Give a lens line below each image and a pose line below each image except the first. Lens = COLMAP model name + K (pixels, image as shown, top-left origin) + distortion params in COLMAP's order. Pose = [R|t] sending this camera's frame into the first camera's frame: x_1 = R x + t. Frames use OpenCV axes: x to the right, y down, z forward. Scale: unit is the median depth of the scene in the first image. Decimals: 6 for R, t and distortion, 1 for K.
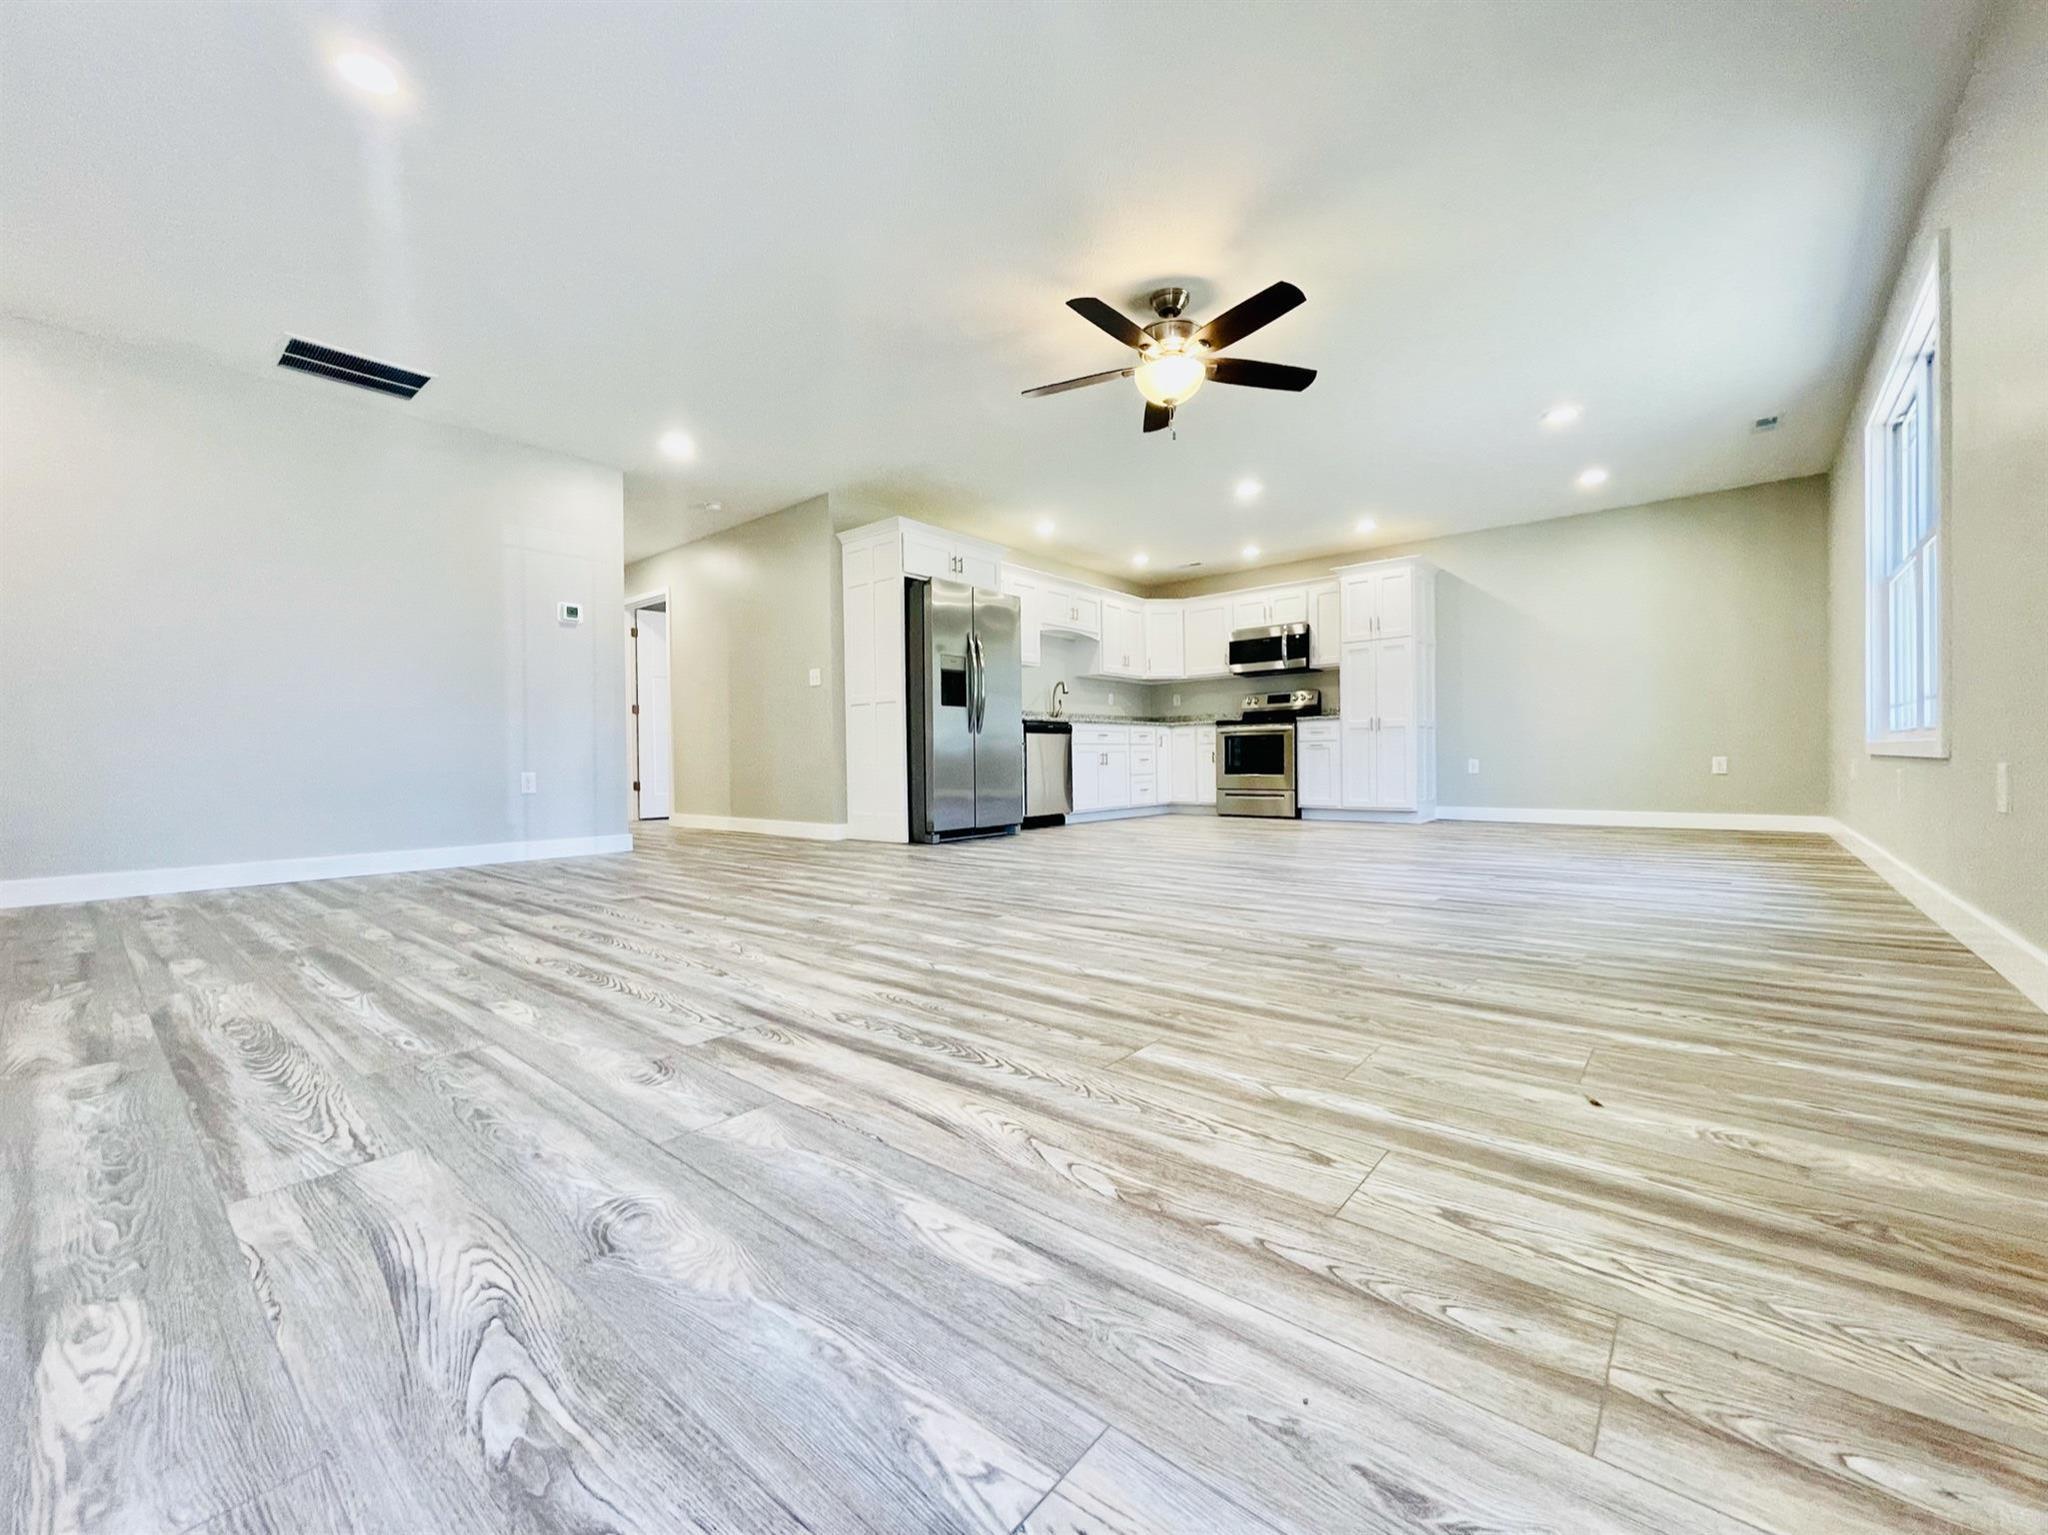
lens RADIAL K [[820.0, 0, 1019.9], [0, 820.0, 766.6], [0, 0, 1]] dist [0.002784, -0.000235]
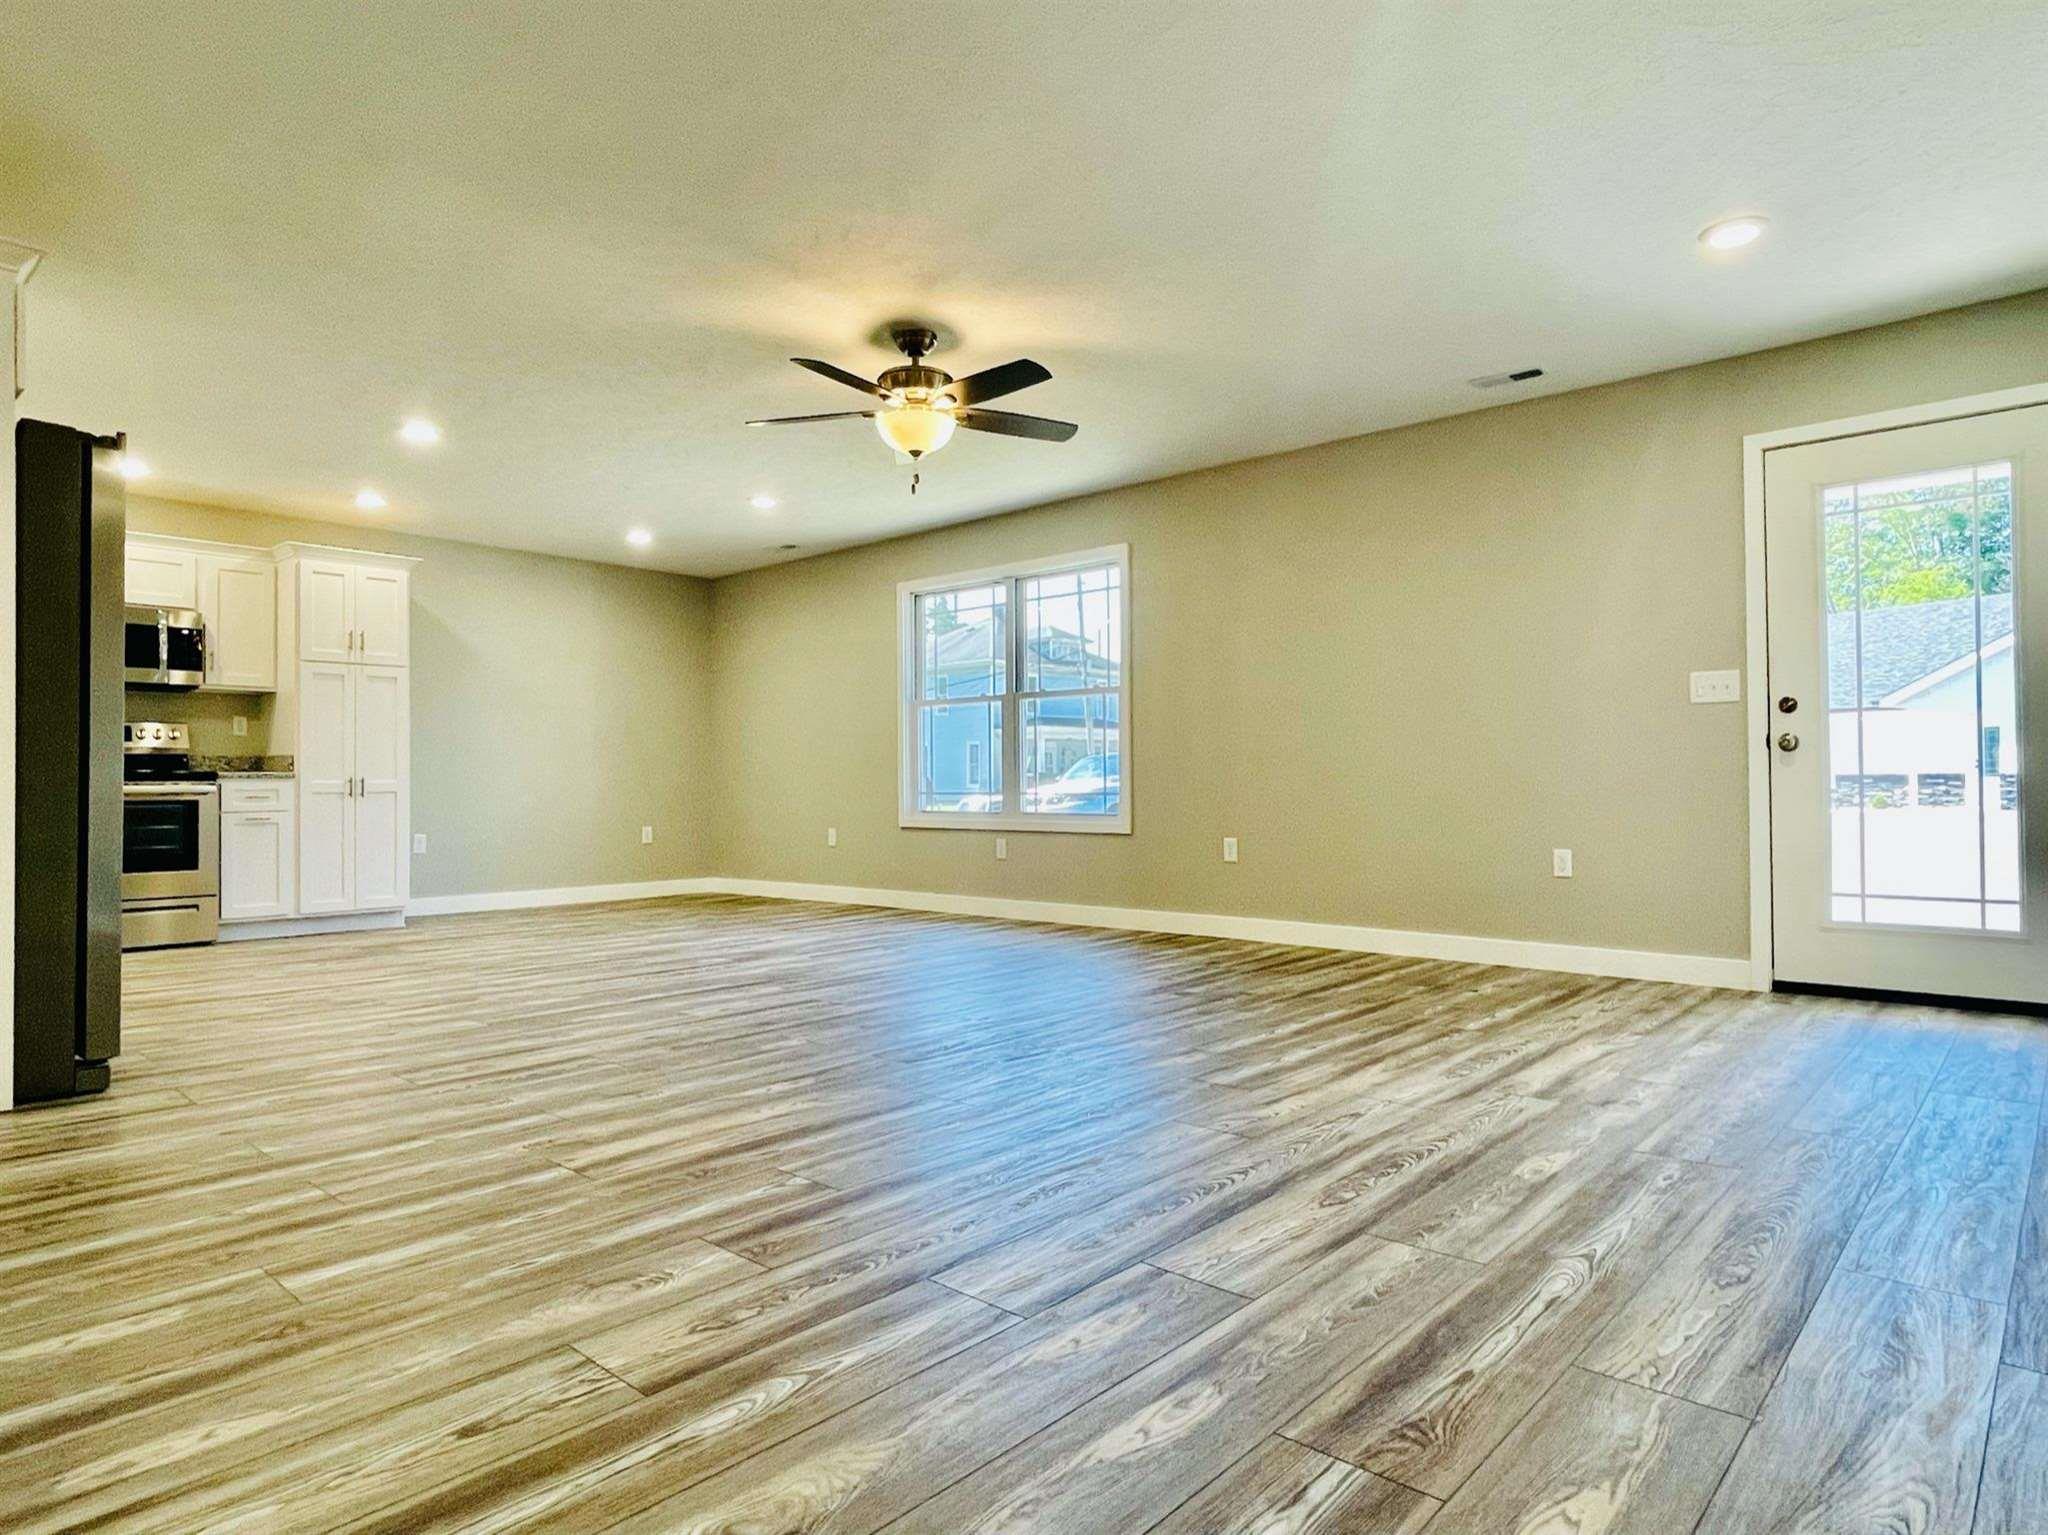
lens RADIAL K [[1182.4, 0, 1020.4], [0, 1182.4, 777.4], [0, 0, 1]] dist [0.003211, -0.000560]
pose [[0.025804, 0.019626, 0.999474, -0.502581], [0.014500, 0.999695, -0.020004, -0.030042], [-0.999562, 0.015008, 0.025511, 0.395969]]
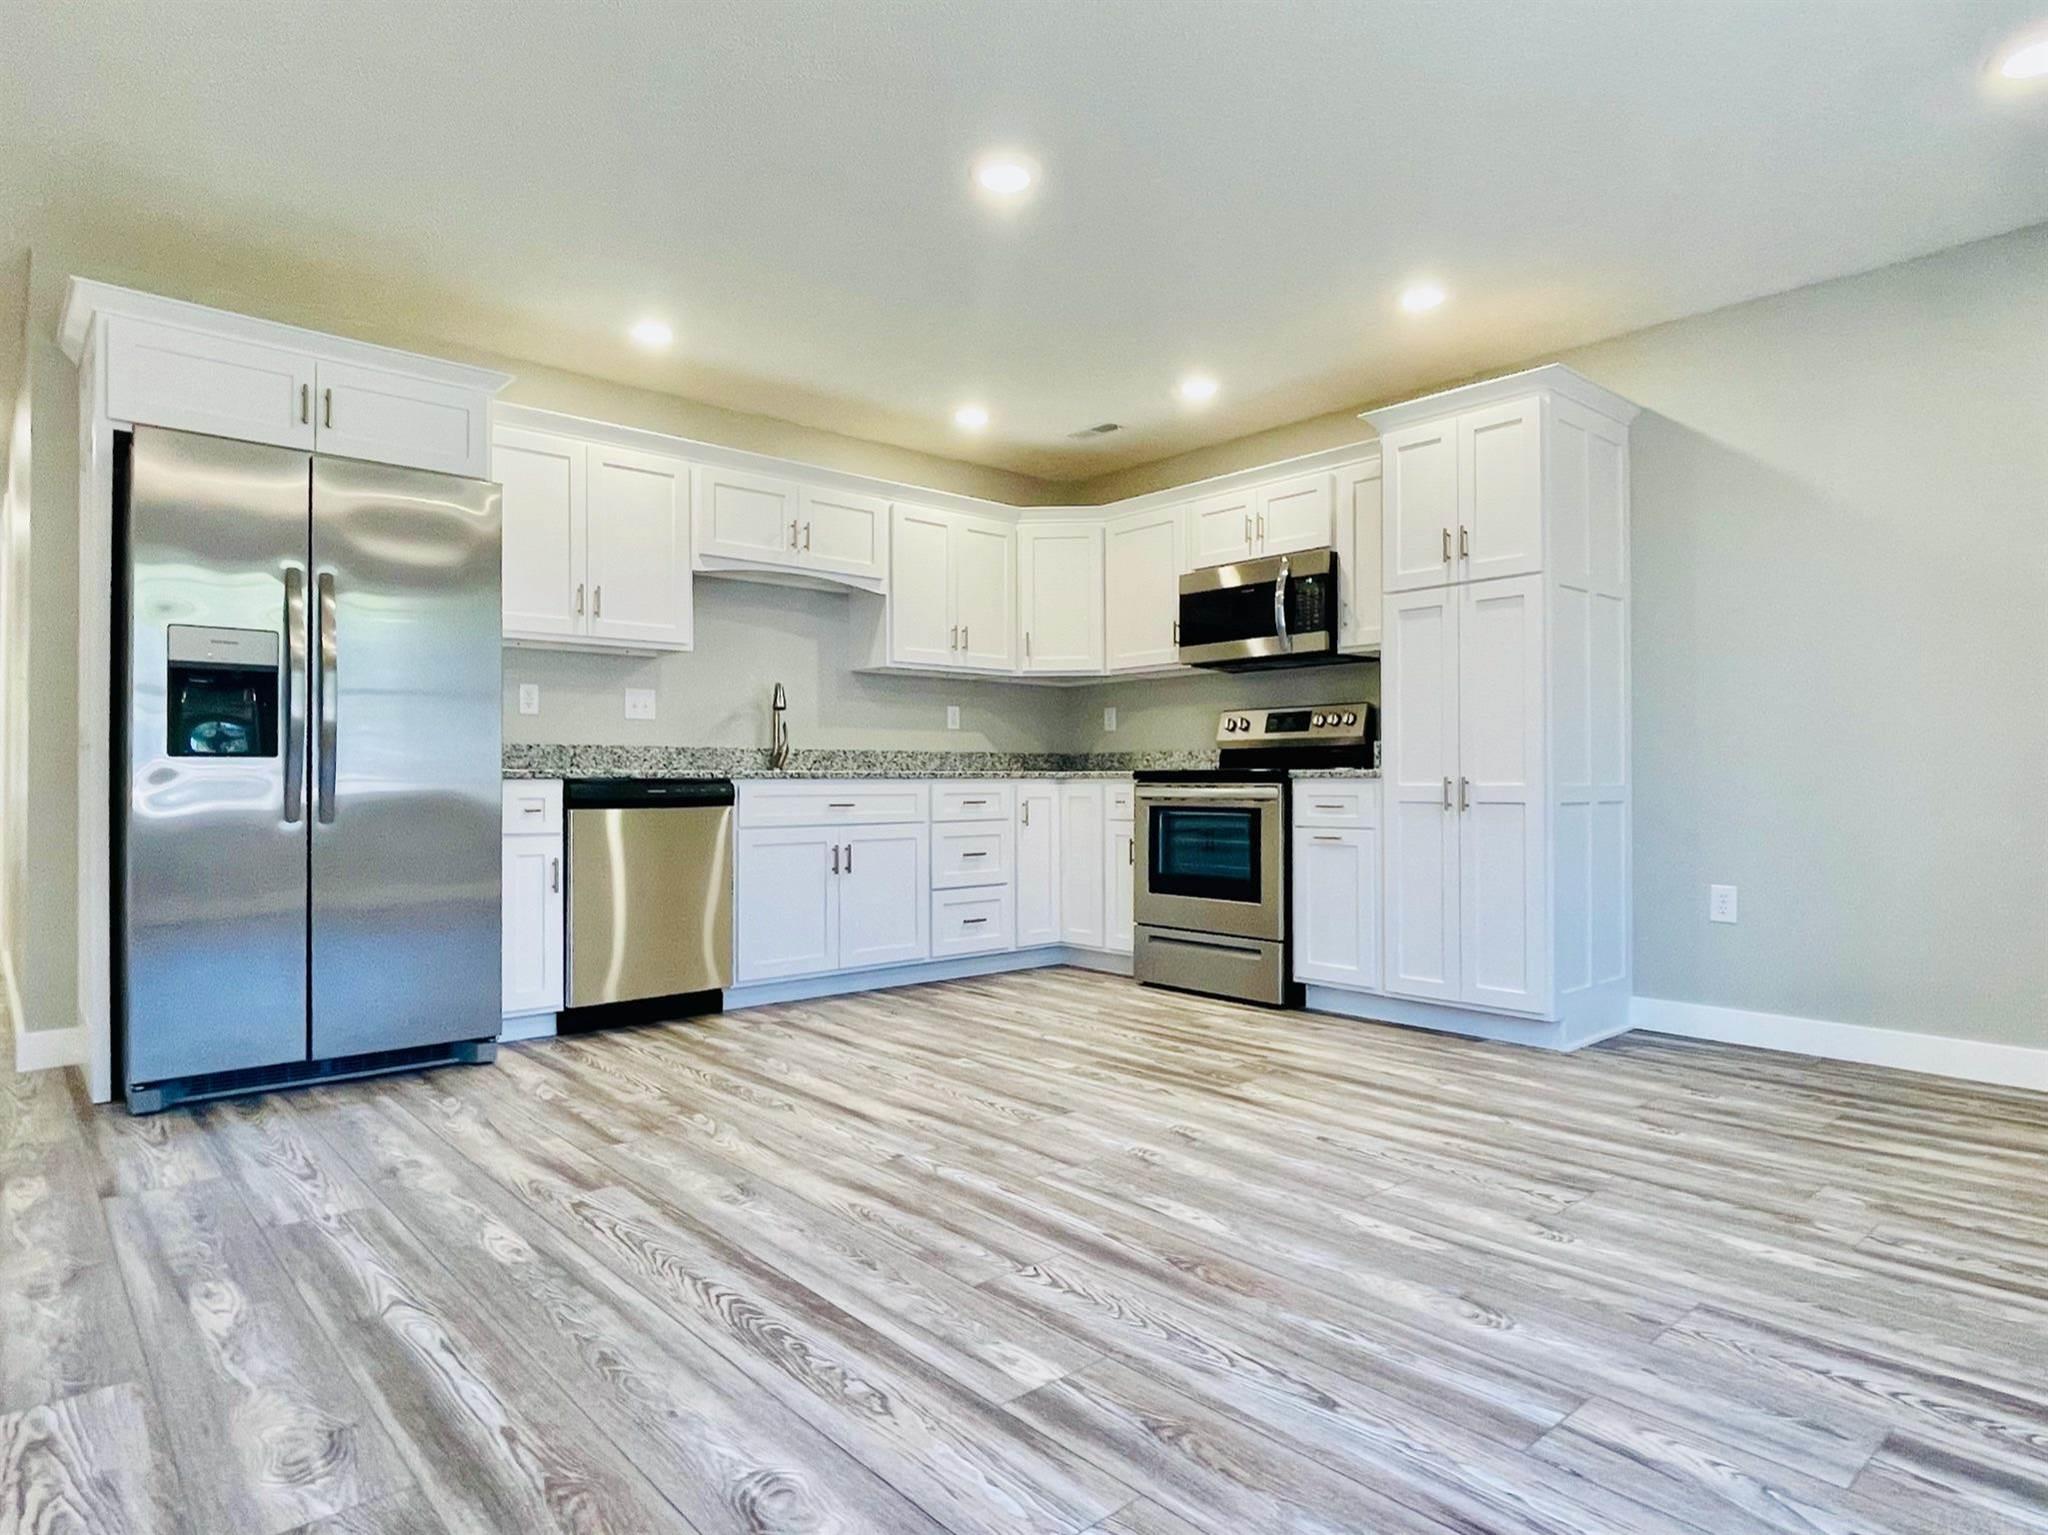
lens RADIAL K [[1182.4, 0, 1028.1], [0, 1182.4, 759.2], [0, 0, 1]] dist [0.003211, -0.000560]
pose [[0.989969, 0.009979, -0.140932, 0.287890], [-0.013825, 0.999558, -0.026336, -0.047044], [0.140607, 0.028020, 0.989669, 0.374296]]
